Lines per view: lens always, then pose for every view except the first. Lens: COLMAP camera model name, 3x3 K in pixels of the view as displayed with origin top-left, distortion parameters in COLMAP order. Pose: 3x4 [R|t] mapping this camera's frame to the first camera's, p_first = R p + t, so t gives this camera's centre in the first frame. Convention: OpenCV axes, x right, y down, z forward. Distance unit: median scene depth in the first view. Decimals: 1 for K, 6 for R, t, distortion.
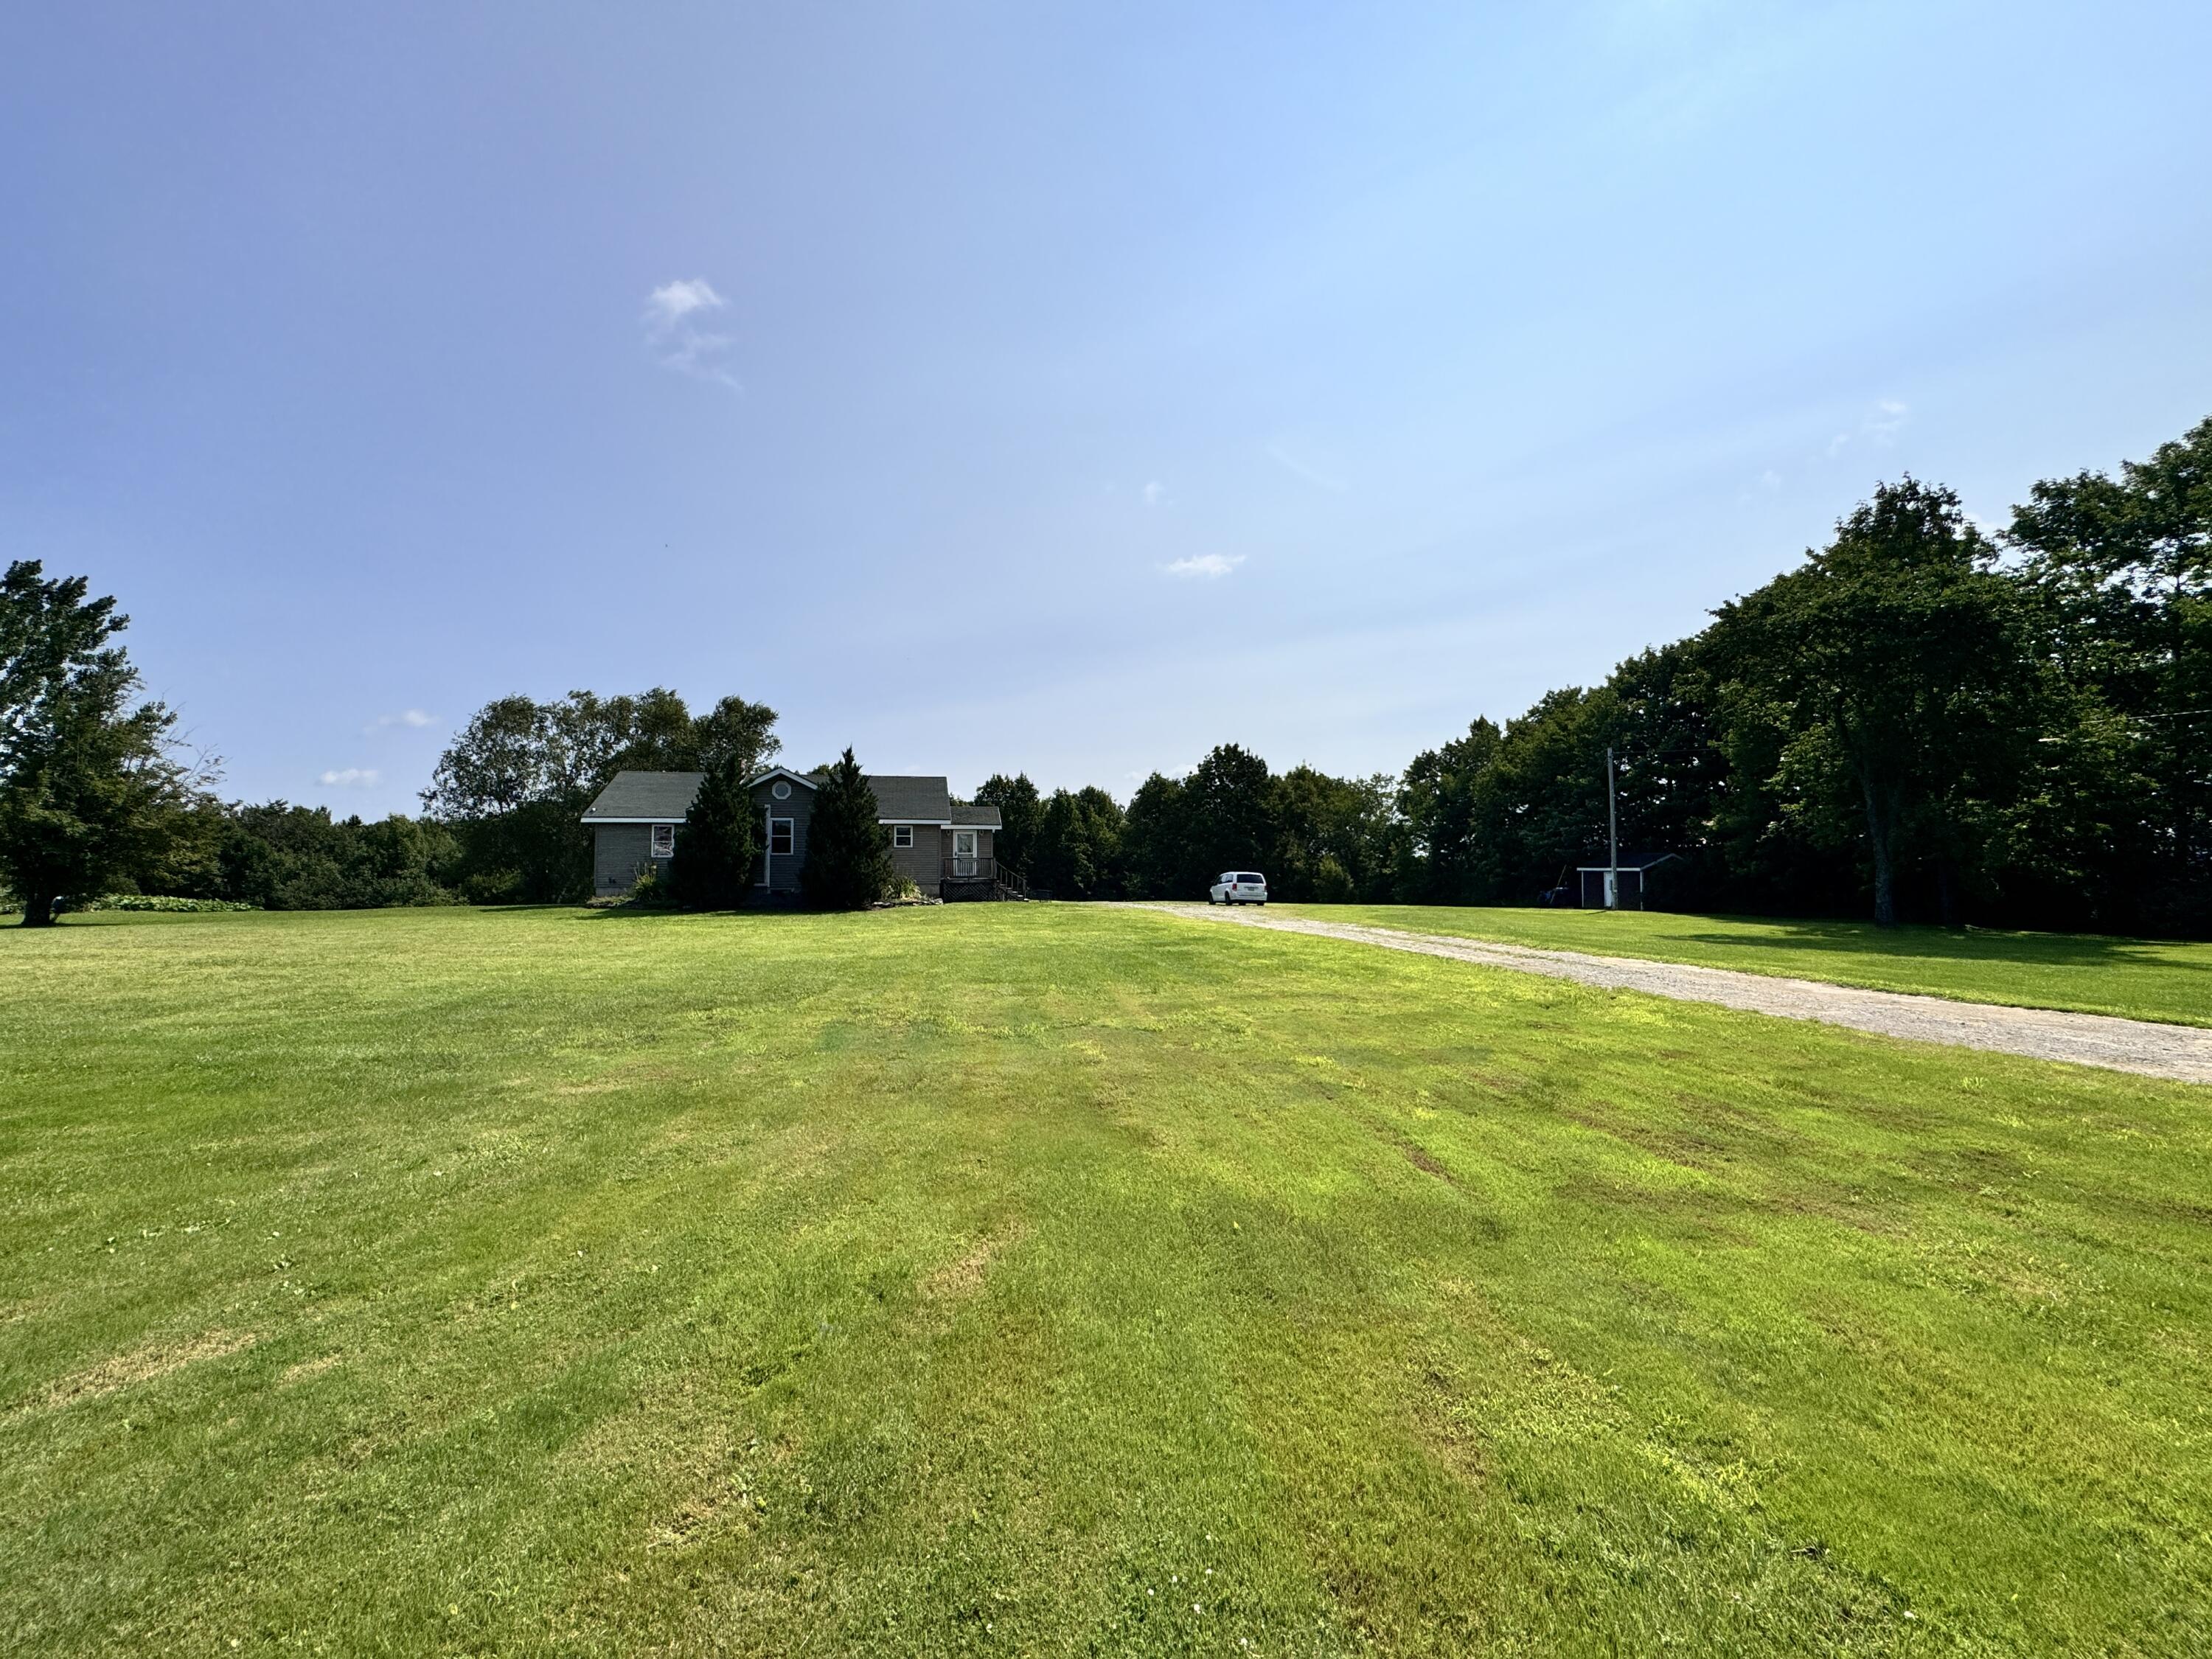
lens RADIAL K [[879.3, 0, 1096.1], [0, 879.3, 824.3], [0, 0, 1]] dist [-0.003532, 0.000349]
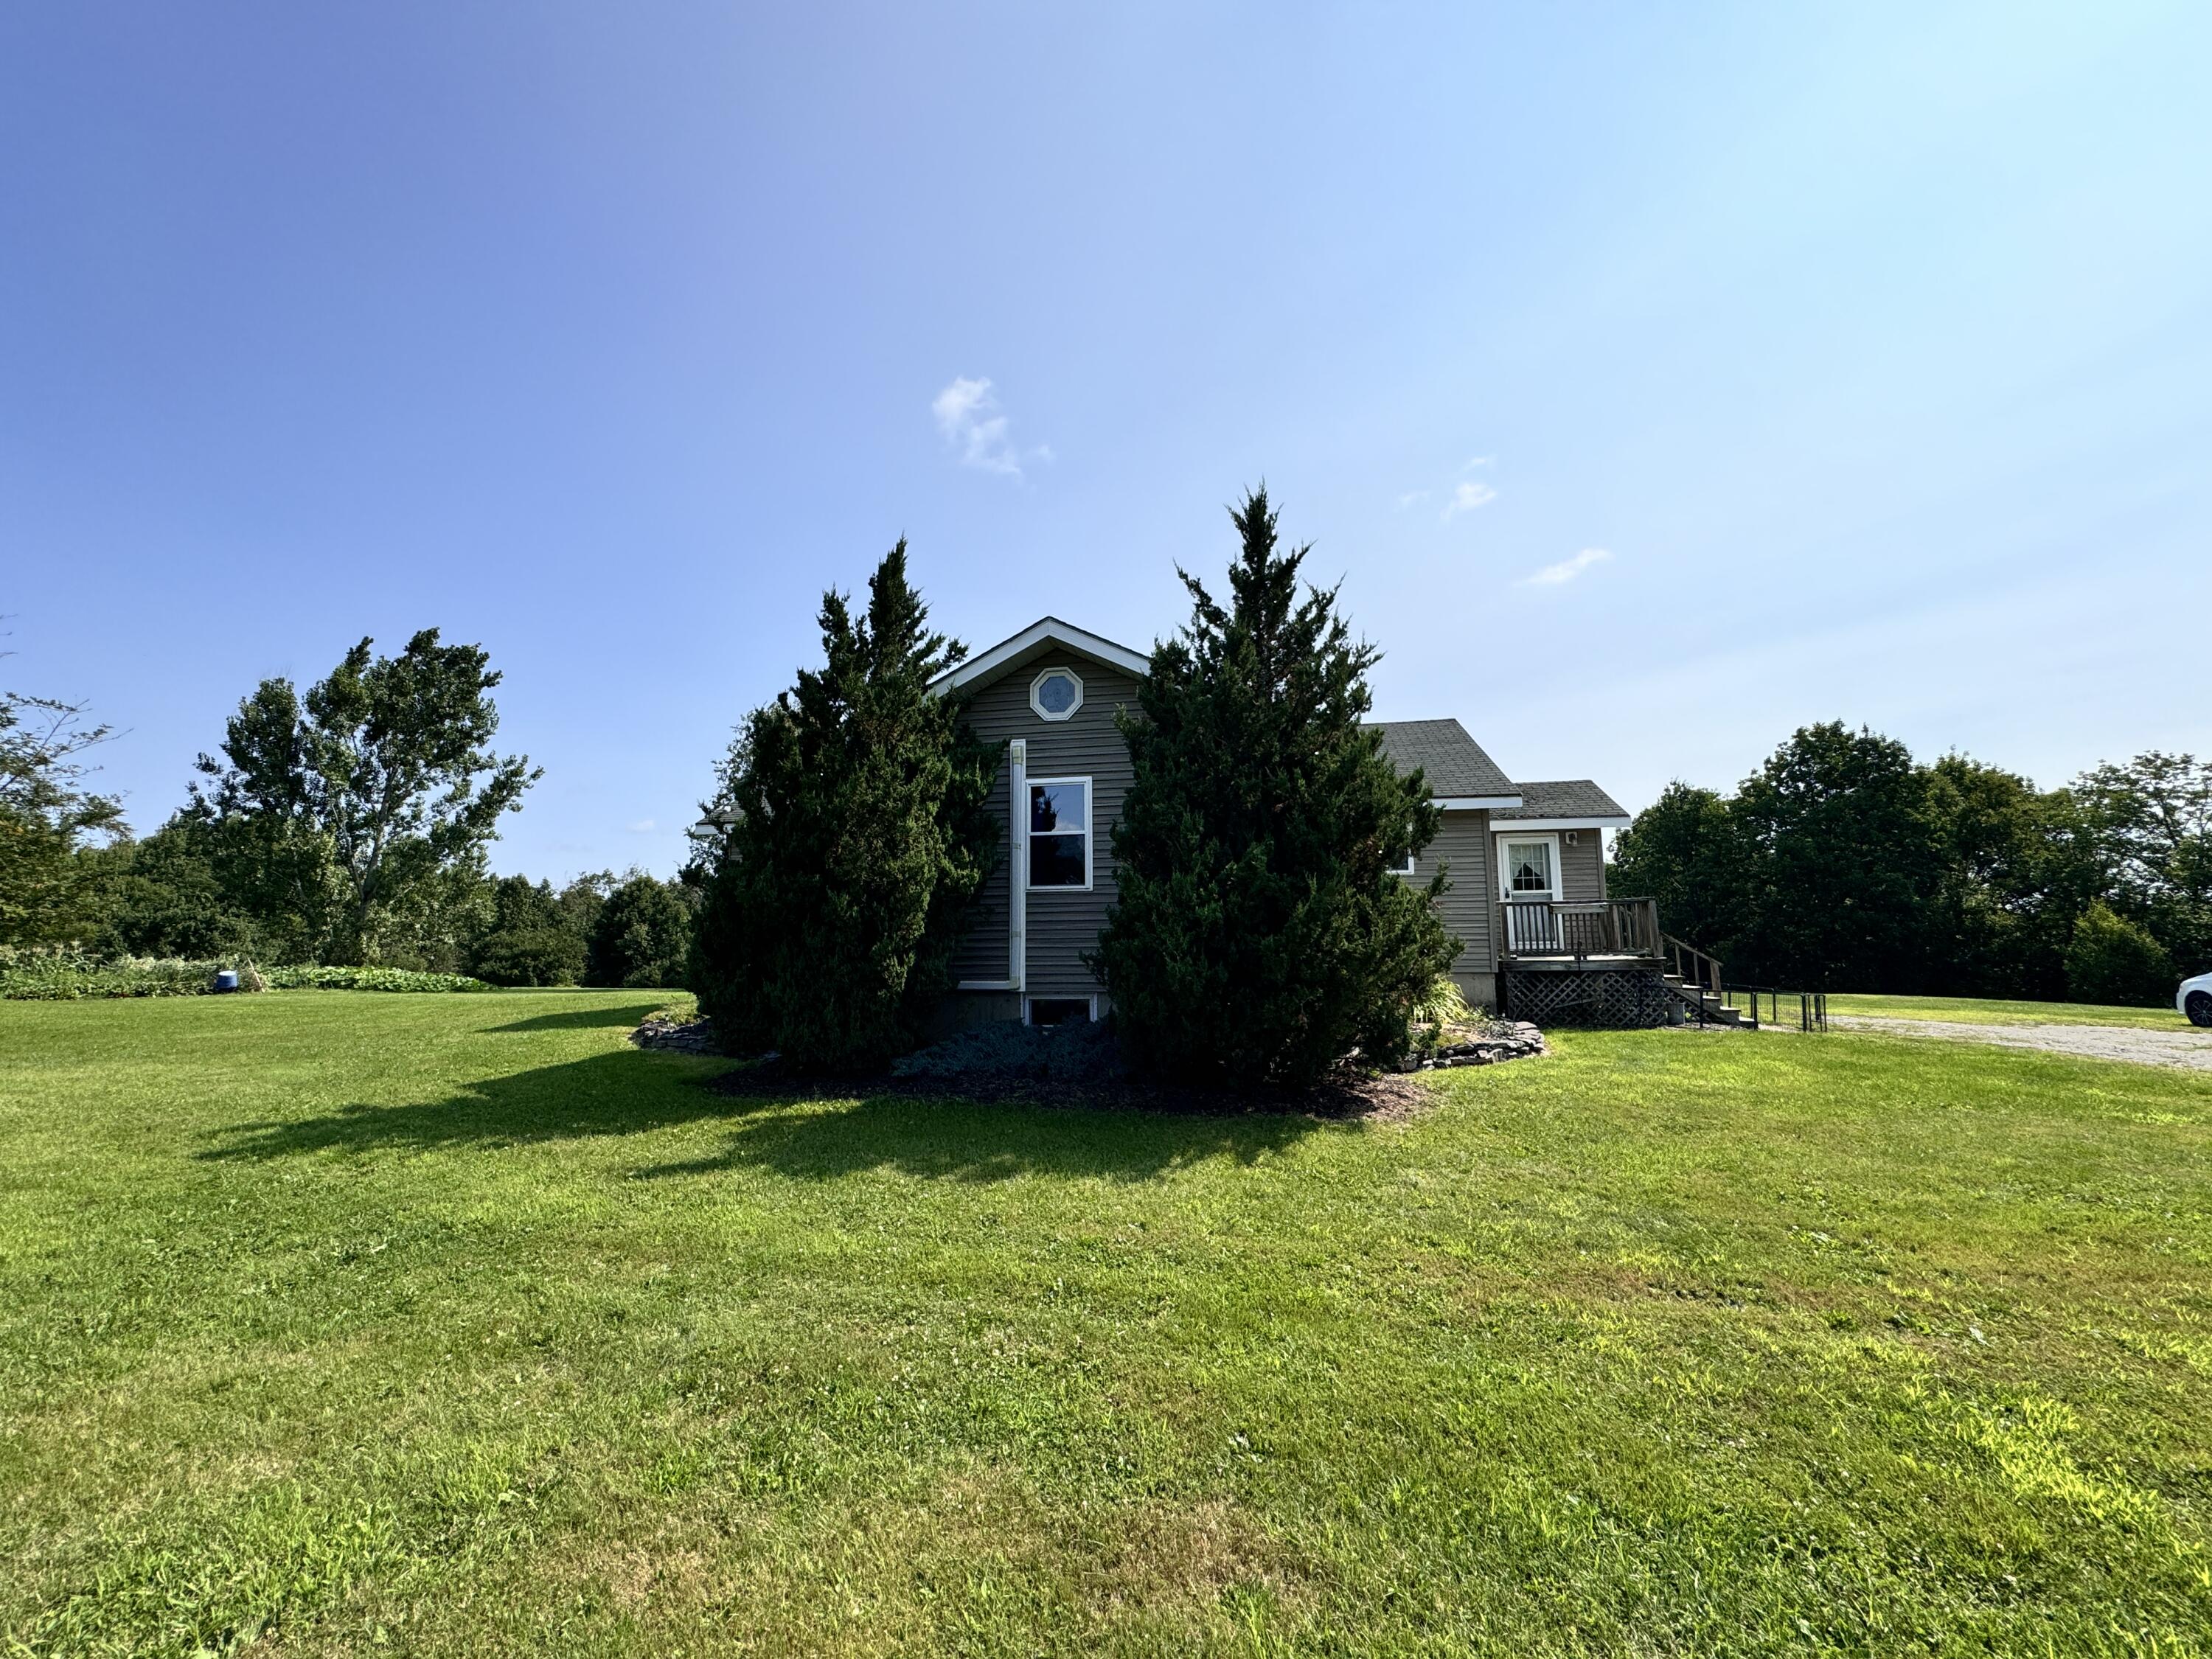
lens RADIAL K [[879.3, 0, 1100.3], [0, 879.3, 832.8], [0, 0, 1]] dist [-0.003532, 0.000349]
pose [[0.916541, -0.048283, -0.397015, -0.074885], [0.025068, 0.997670, -0.063460, 0.011861], [0.399154, 0.048211, 0.915616, 0.246535]]
